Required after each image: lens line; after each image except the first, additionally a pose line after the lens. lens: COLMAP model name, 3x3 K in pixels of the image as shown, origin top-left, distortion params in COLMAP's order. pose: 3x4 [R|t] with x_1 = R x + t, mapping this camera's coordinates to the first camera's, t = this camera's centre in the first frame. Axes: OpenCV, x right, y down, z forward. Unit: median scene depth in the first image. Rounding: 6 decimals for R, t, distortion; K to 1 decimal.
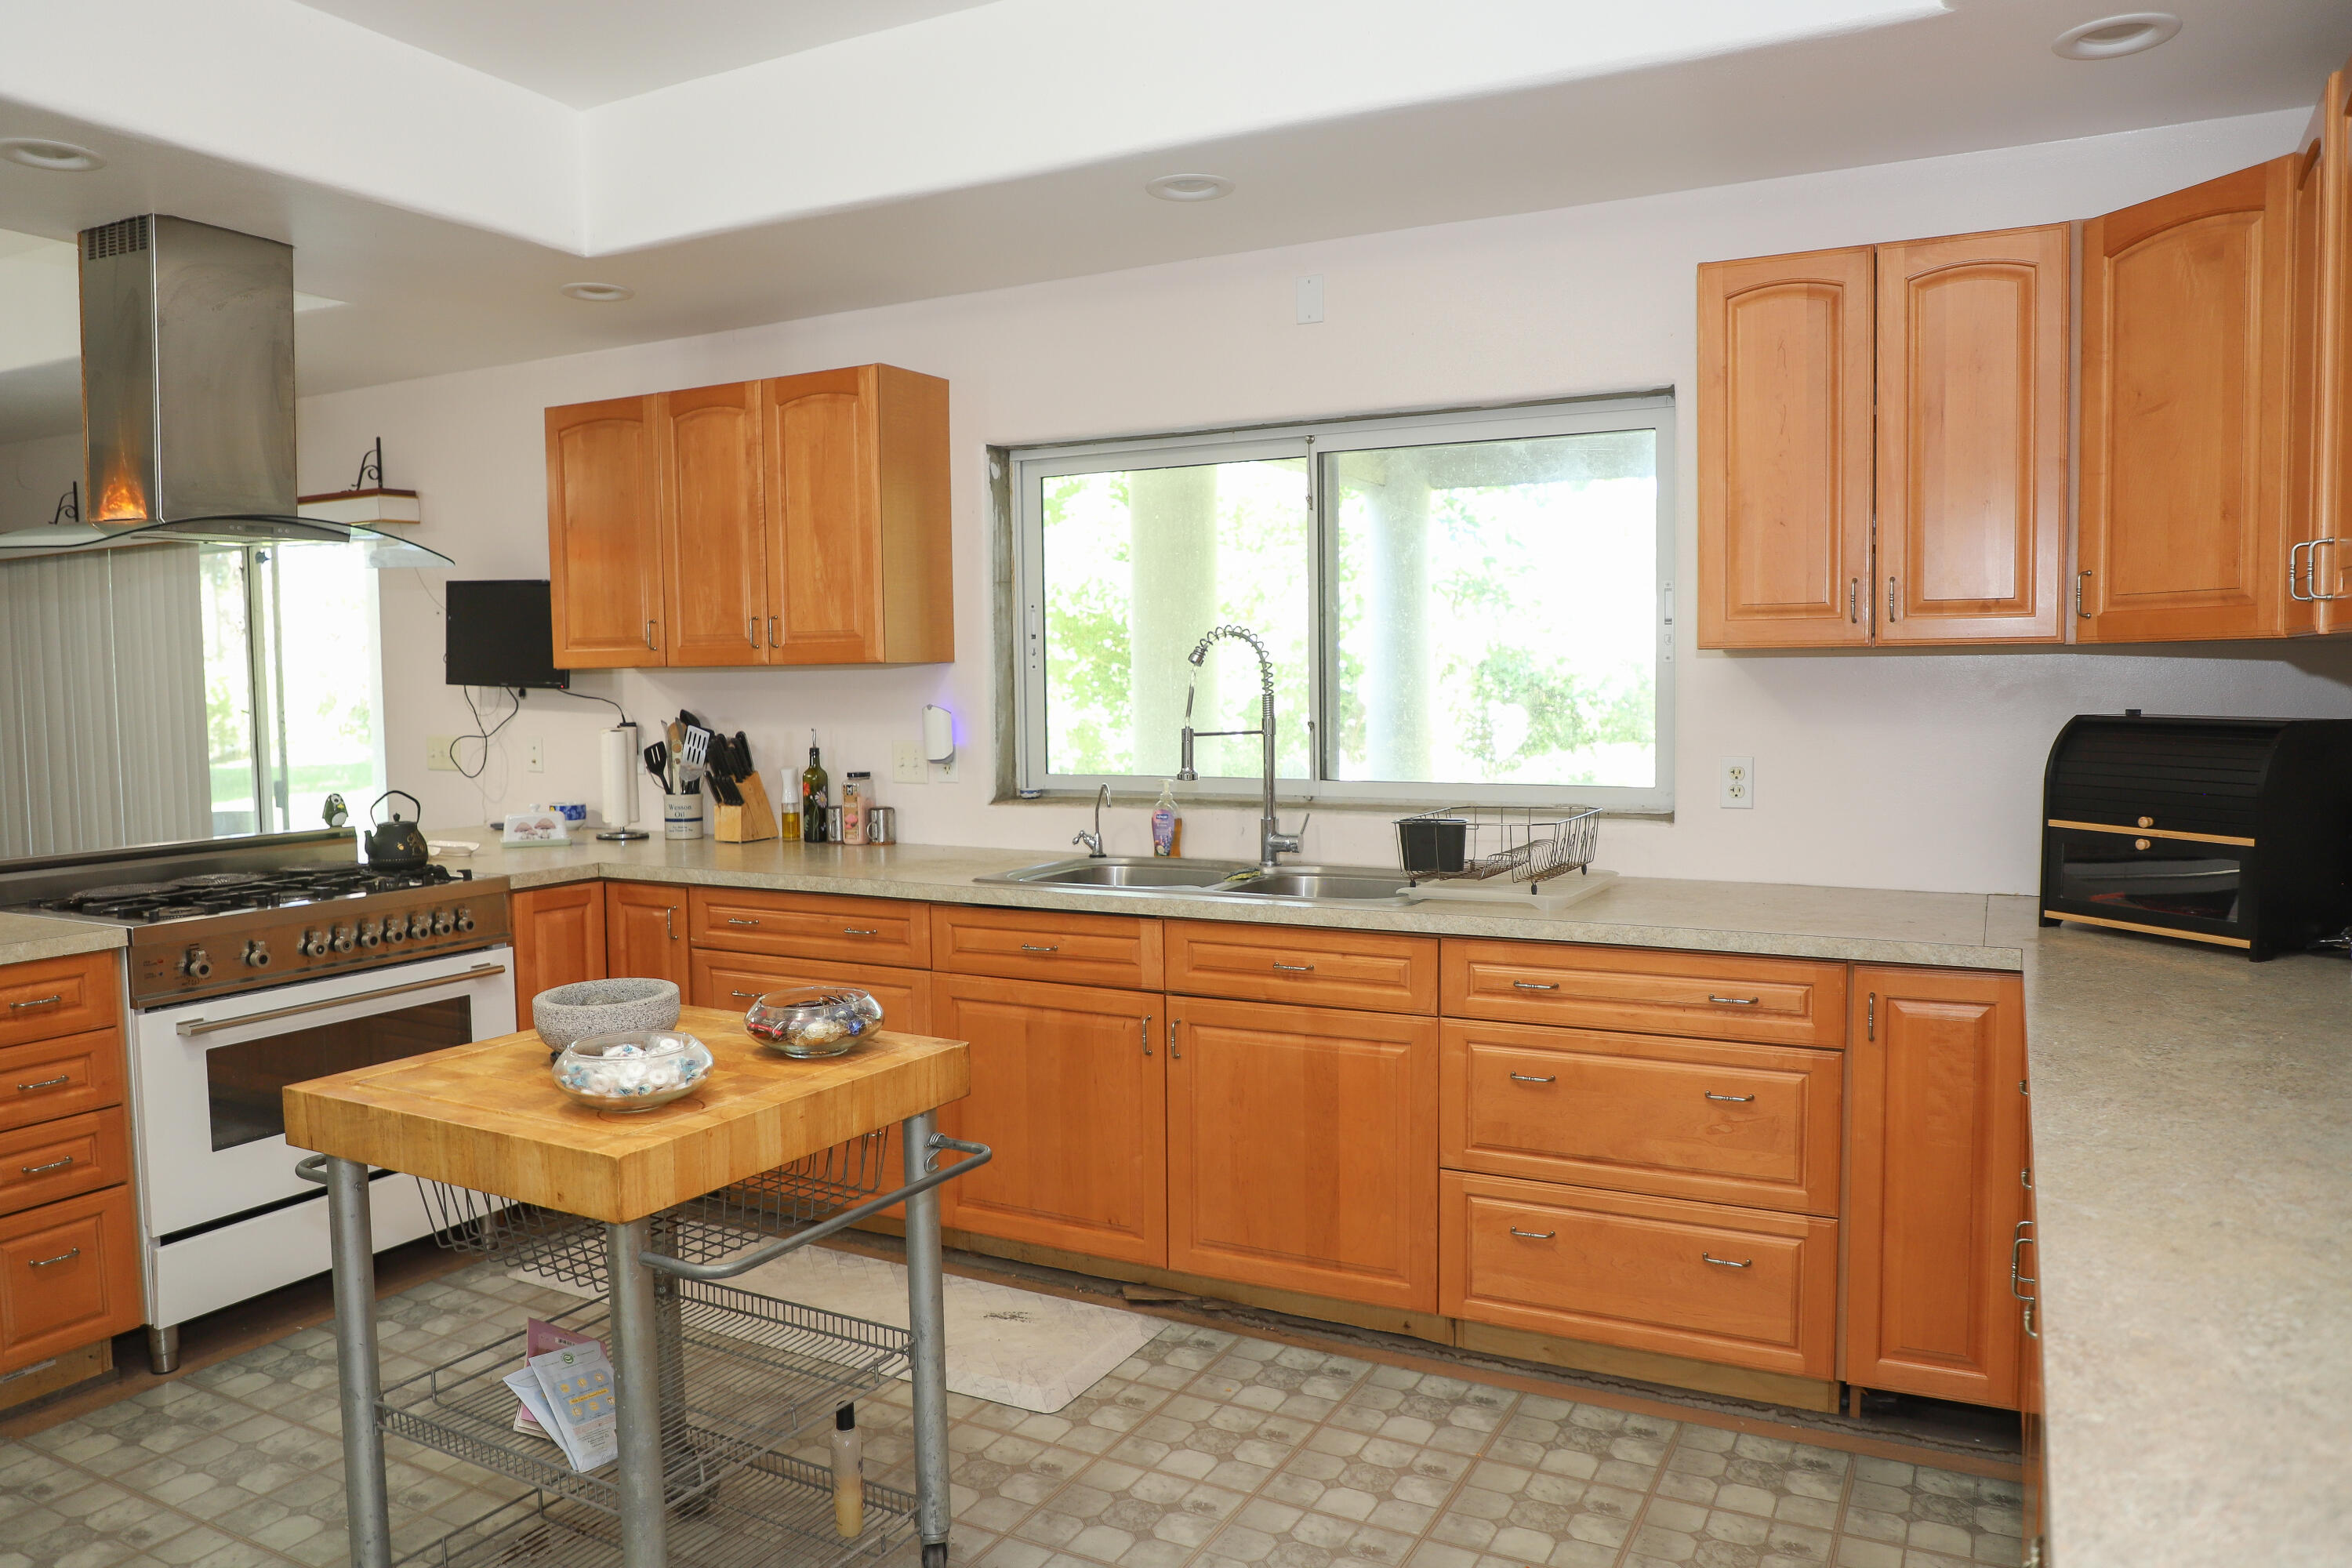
lens RADIAL K [[1597.1, 0, 1176.0], [0, 1597.1, 784.0], [0, 0, 1]] dist [-0.068312, 0.033238]
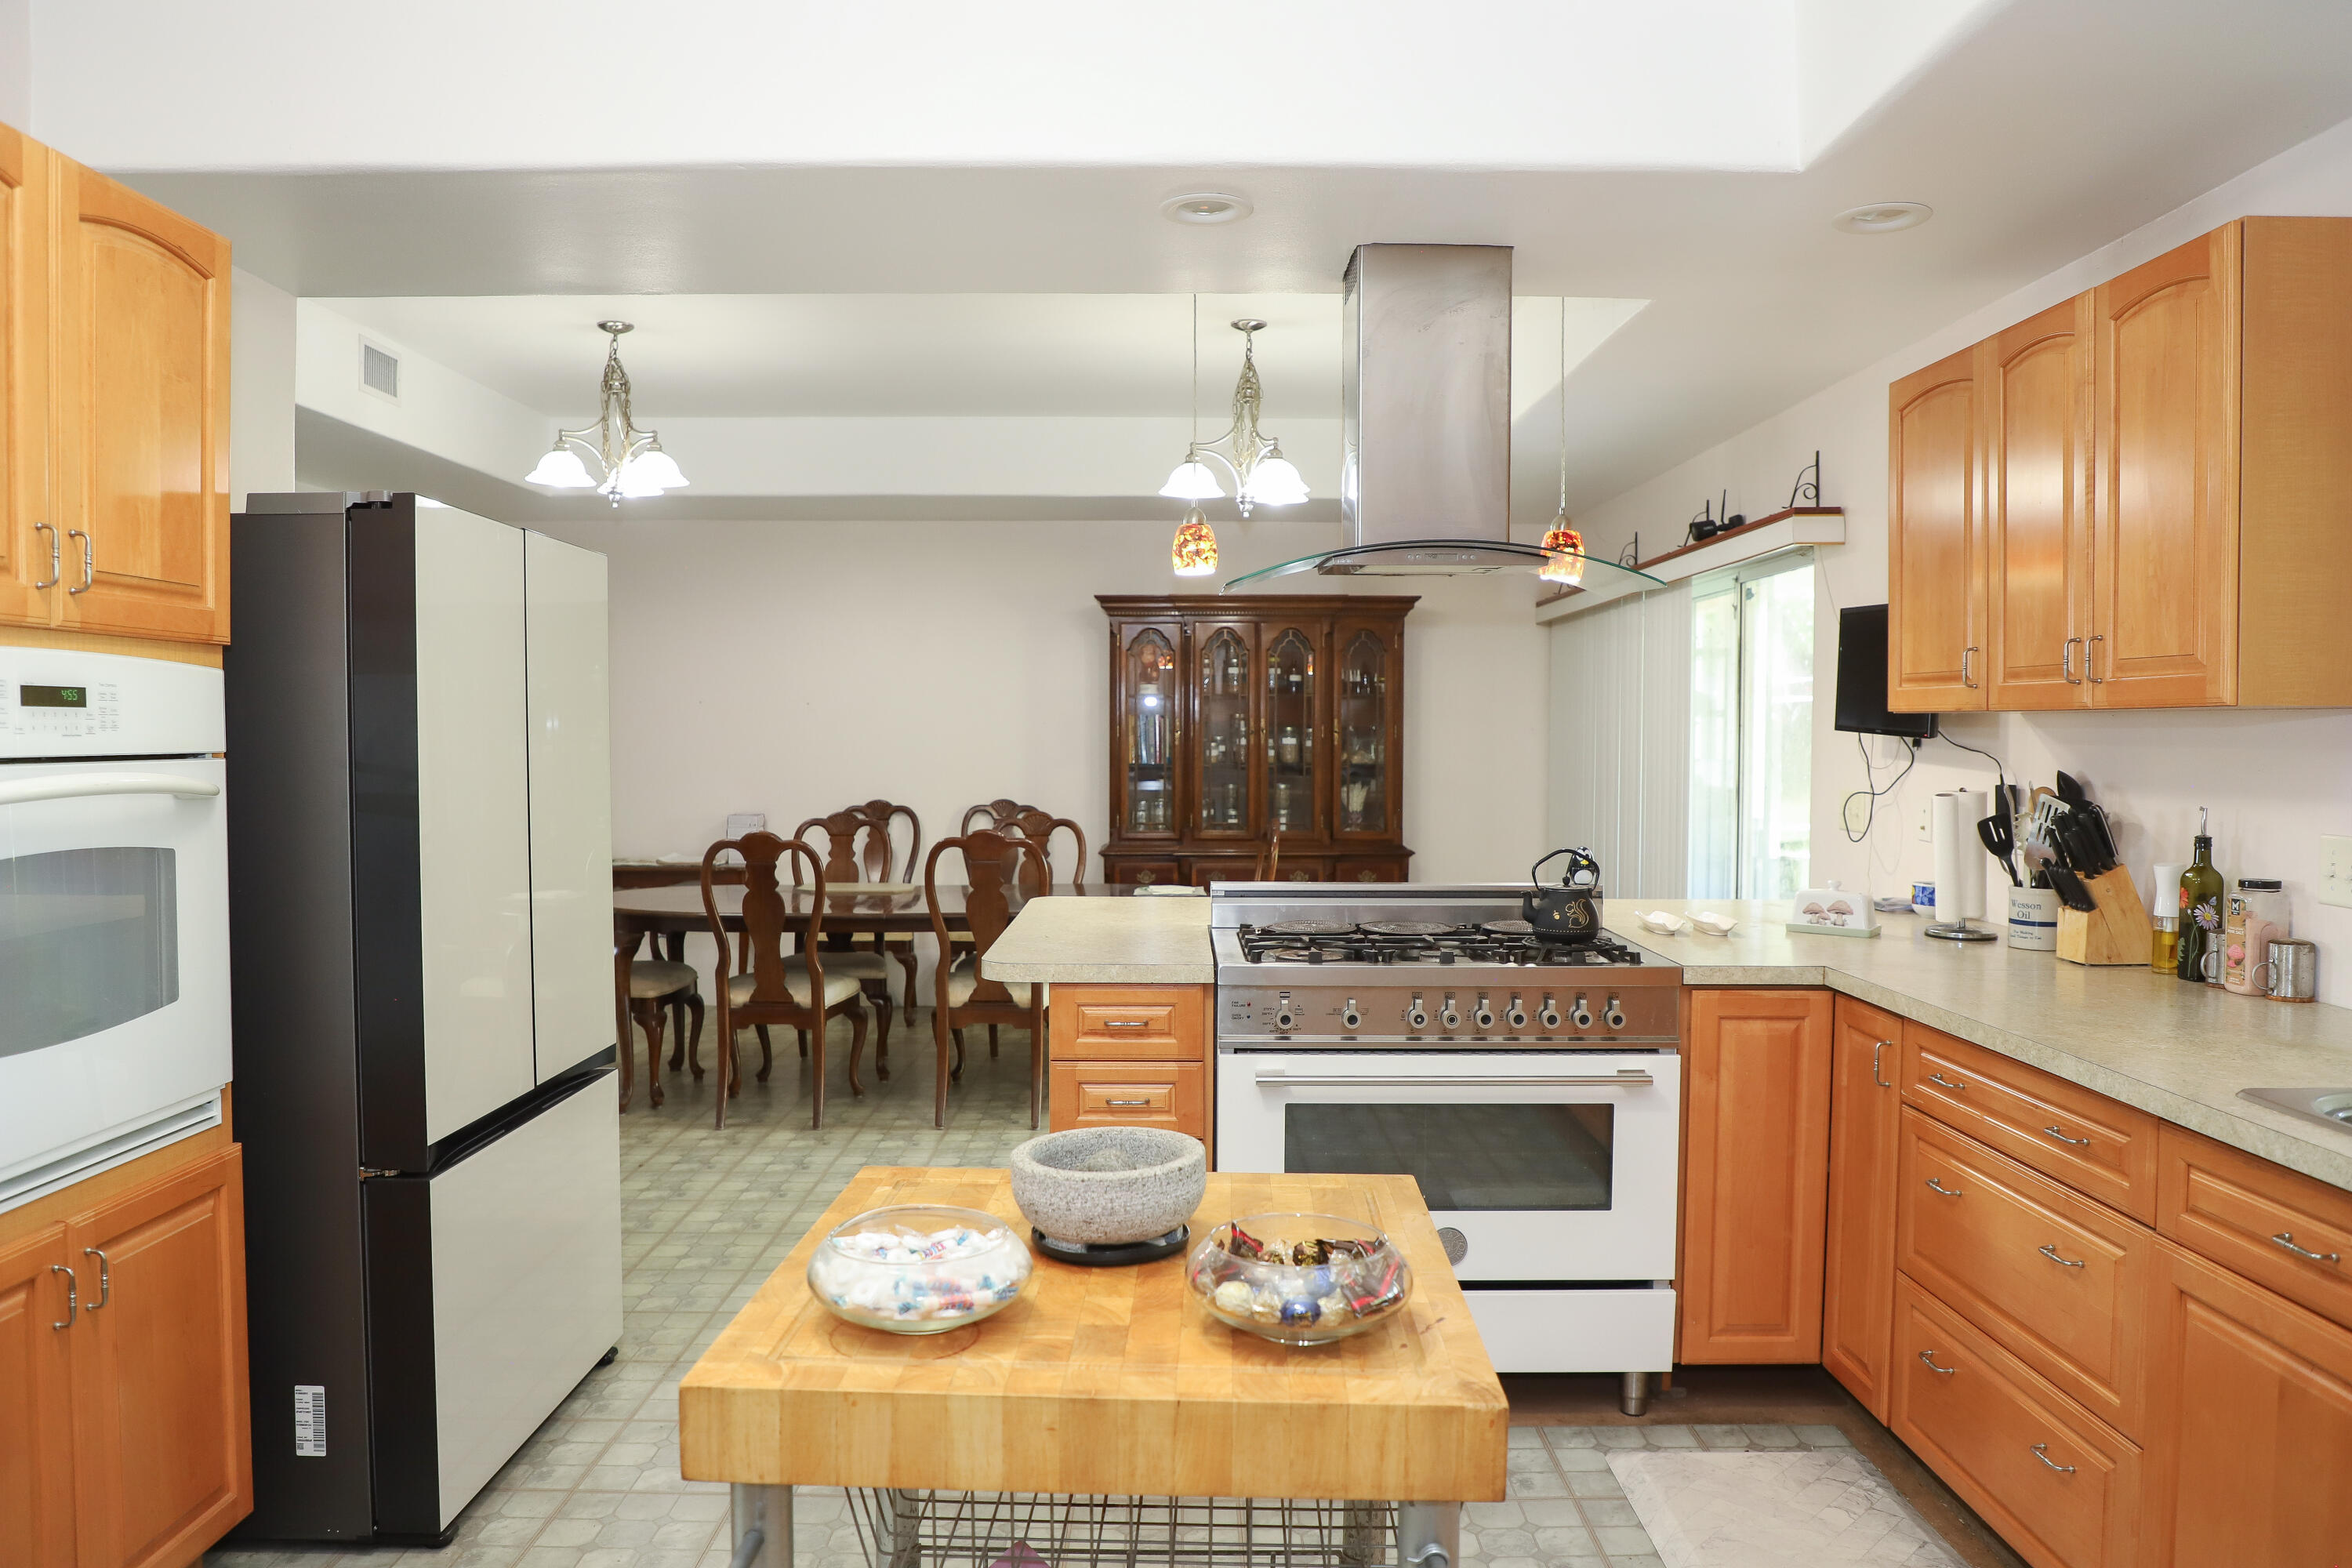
lens RADIAL K [[1597.1, 0, 1176.0], [0, 1597.1, 784.0], [0, 0, 1]] dist [-0.068312, 0.033238]
pose [[0.468668, 0.043890, -0.882284, 0.142527], [-0.070838, 0.997416, 0.011988, -0.022559], [0.880530, 0.056880, 0.470566, 0.333970]]
